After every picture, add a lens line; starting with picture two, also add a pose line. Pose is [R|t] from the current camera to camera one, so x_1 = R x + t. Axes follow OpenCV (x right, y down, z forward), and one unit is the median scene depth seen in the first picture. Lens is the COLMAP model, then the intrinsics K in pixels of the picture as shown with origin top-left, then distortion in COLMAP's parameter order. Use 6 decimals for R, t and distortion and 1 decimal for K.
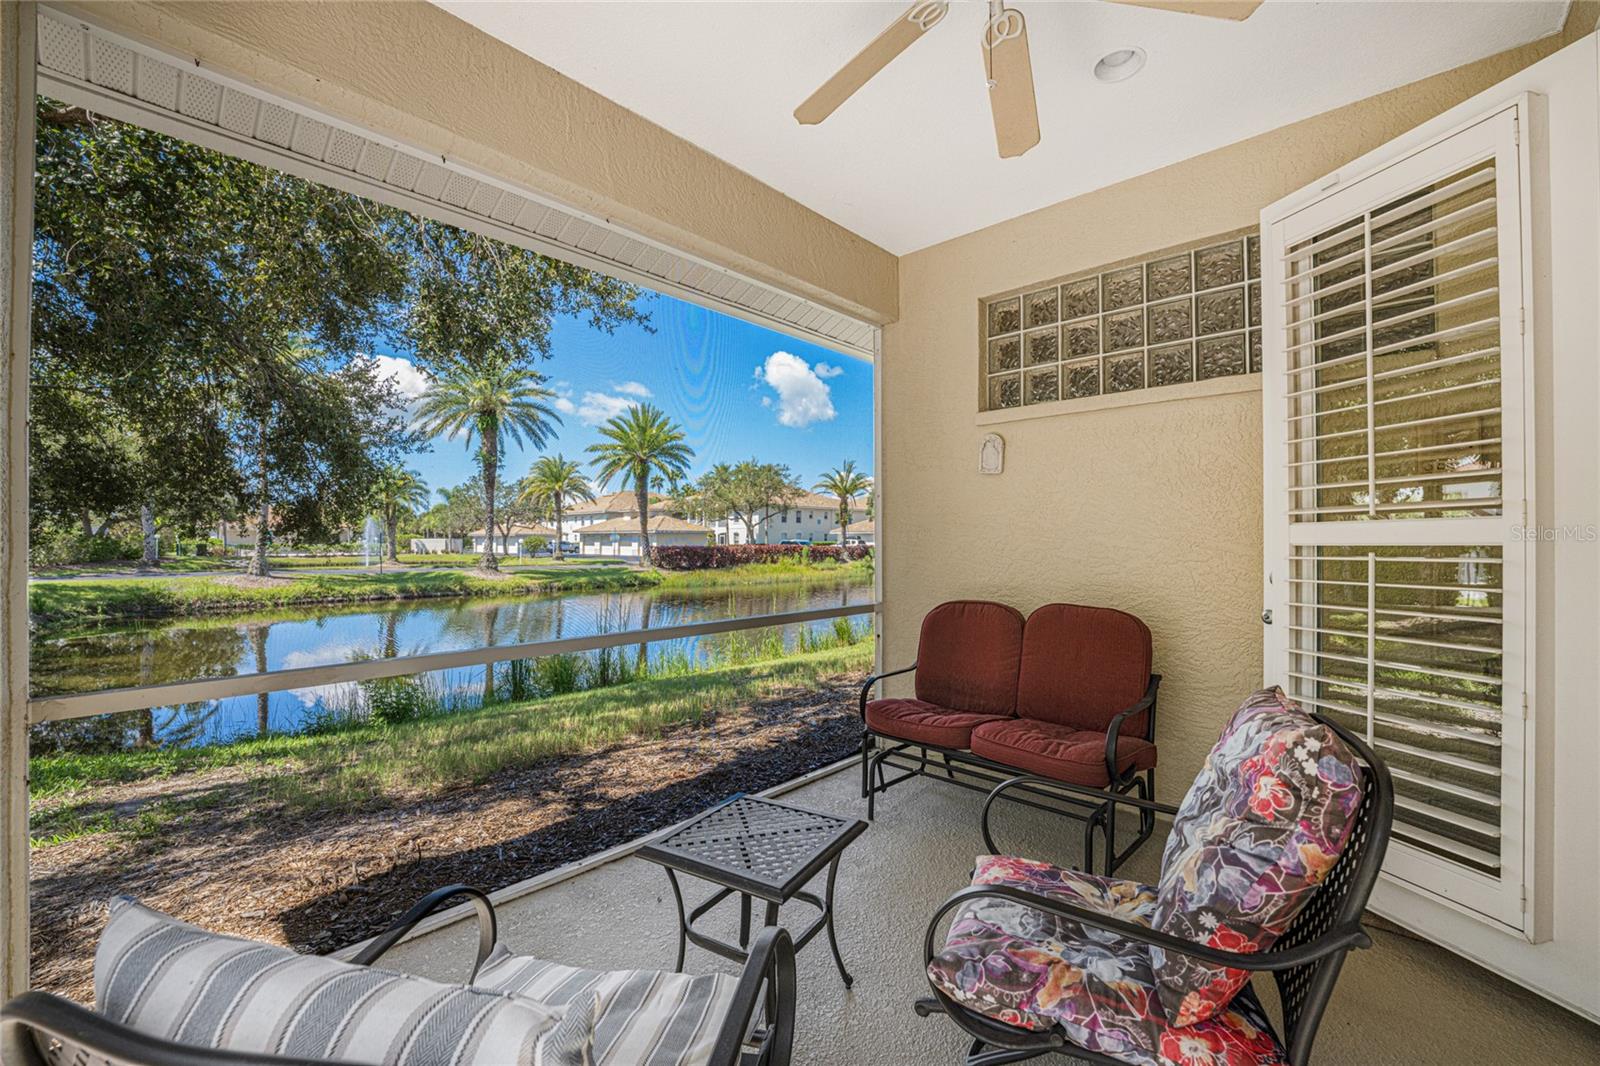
lens RADIAL K [[647.7, 0, 848.6], [0, 647.7, 542.9], [0, 0, 1]] dist [0.009634, -0.005706]
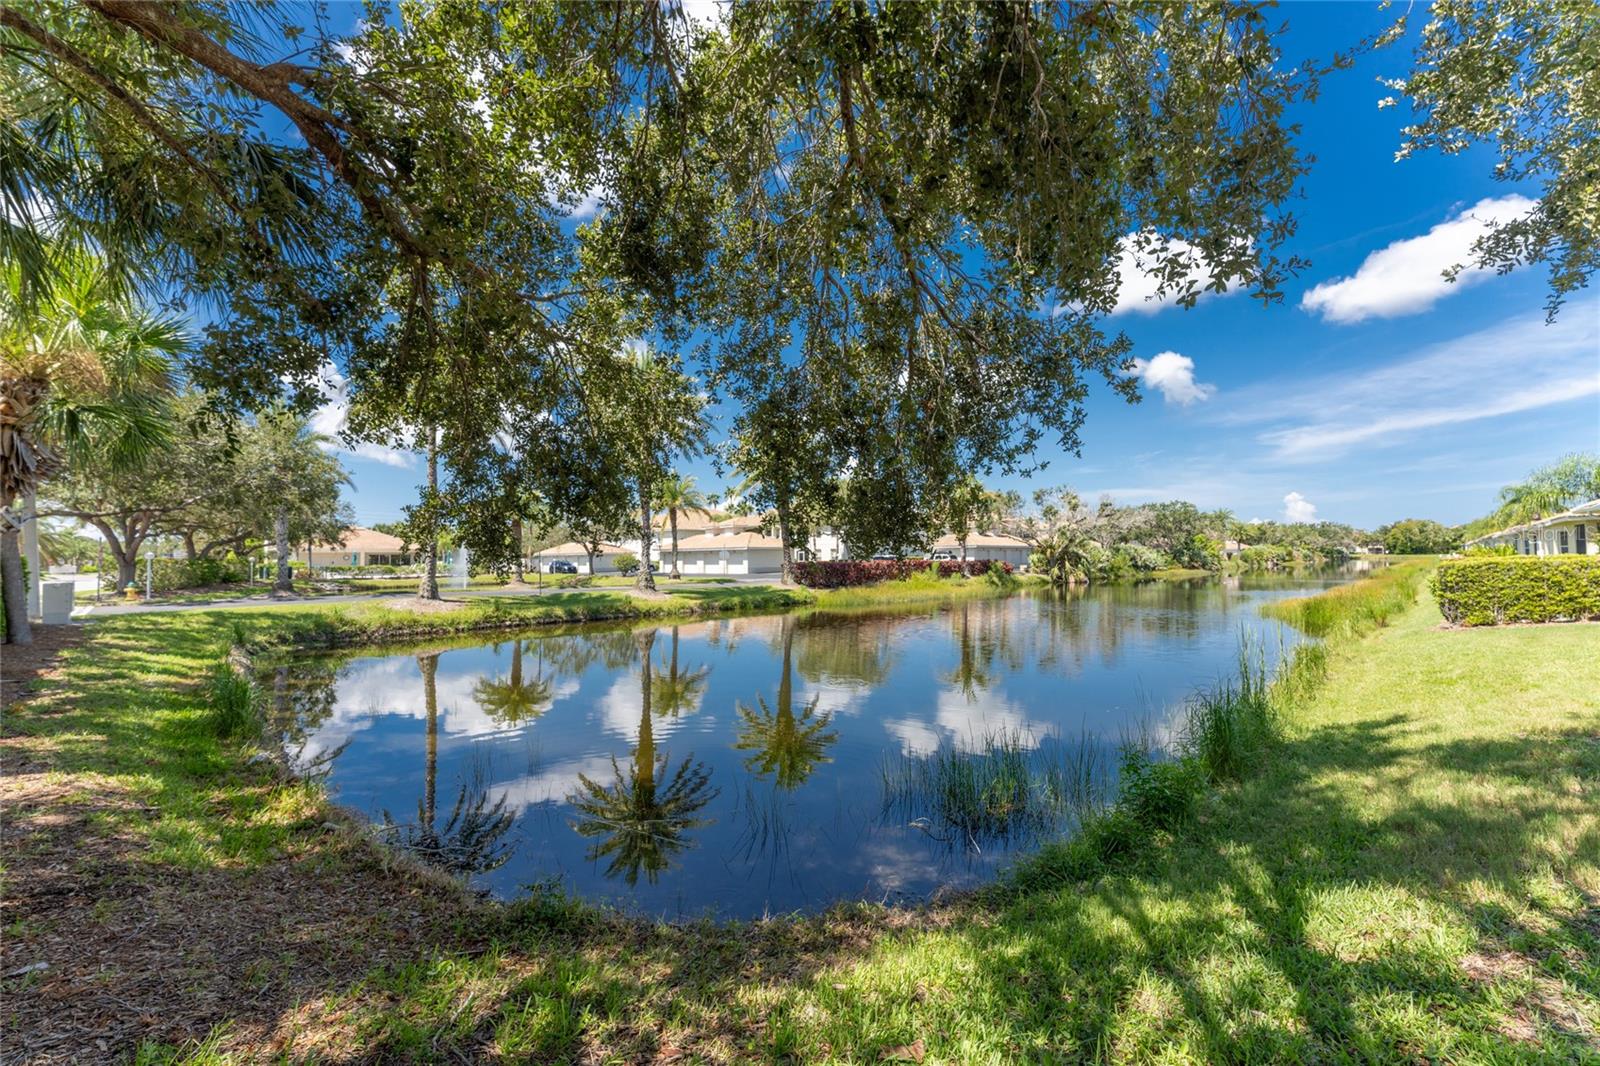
lens RADIAL K [[647.7, 0, 849.4], [0, 647.7, 536.3], [0, 0, 1]] dist [0.009634, -0.005706]
pose [[0.999929, -0.011434, -0.003392, -0.224439], [0.011301, 0.999253, -0.036954, 0.002748], [0.003812, 0.036913, 0.999311, 0.068891]]
